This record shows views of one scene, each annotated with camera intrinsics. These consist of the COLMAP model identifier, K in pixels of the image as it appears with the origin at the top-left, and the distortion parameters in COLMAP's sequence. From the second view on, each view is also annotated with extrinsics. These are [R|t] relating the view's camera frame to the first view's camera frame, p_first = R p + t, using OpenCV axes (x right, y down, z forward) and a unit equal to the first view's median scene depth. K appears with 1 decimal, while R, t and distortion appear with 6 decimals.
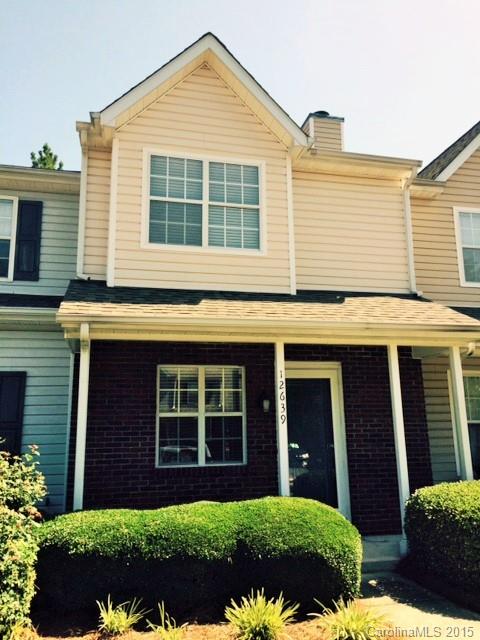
lens RADIAL K [[546.6, 0, 236.9], [0, 546.6, 320.4], [0, 0, 1]] dist [0.064257, -0.069238]
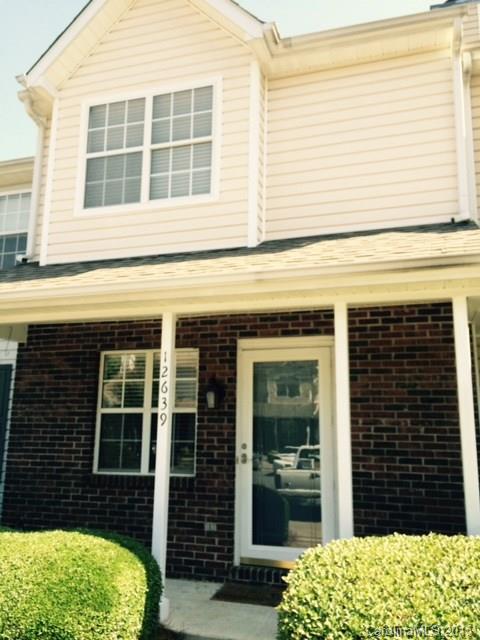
lens RADIAL K [[546.6, 0, 241.4], [0, 546.6, 320.2], [0, 0, 1]] dist [0.064257, -0.069238]
pose [[0.864305, -0.071976, -0.497791, 0.457124], [0.080752, 0.996727, -0.003908, 0.052805], [0.496443, -0.036820, 0.867288, 0.367849]]
